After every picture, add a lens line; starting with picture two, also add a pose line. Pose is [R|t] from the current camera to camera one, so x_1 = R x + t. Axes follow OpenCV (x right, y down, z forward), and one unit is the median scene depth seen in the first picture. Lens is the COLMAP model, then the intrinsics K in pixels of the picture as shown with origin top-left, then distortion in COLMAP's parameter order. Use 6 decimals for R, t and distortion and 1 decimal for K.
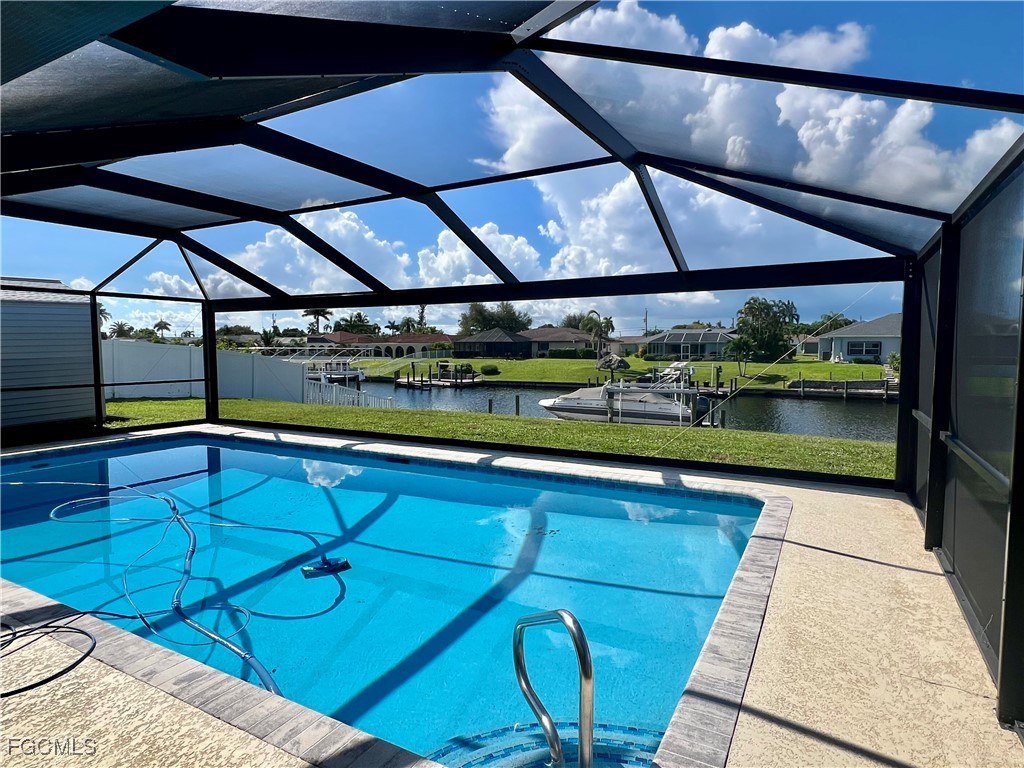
lens RADIAL K [[573.7, 0, 530.8], [0, 573.7, 376.9], [0, 0, 1]] dist [-0.001593, -0.000727]
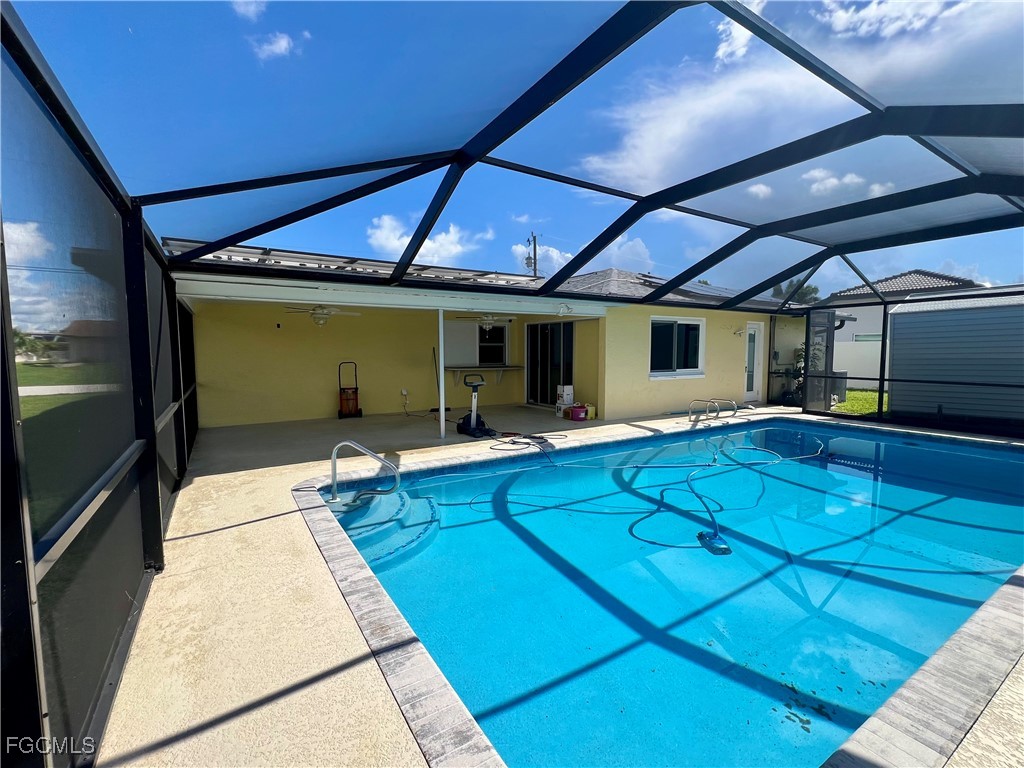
lens RADIAL K [[458.8, 0, 512.5], [0, 458.8, 384.8], [0, 0, 1]] dist [-0.003403, 0.001603]
pose [[-0.495348, 0.069041, -0.865946, 1.018668], [-0.040860, 0.993882, 0.102614, -0.084246], [0.867733, 0.086212, -0.489497, 1.770706]]
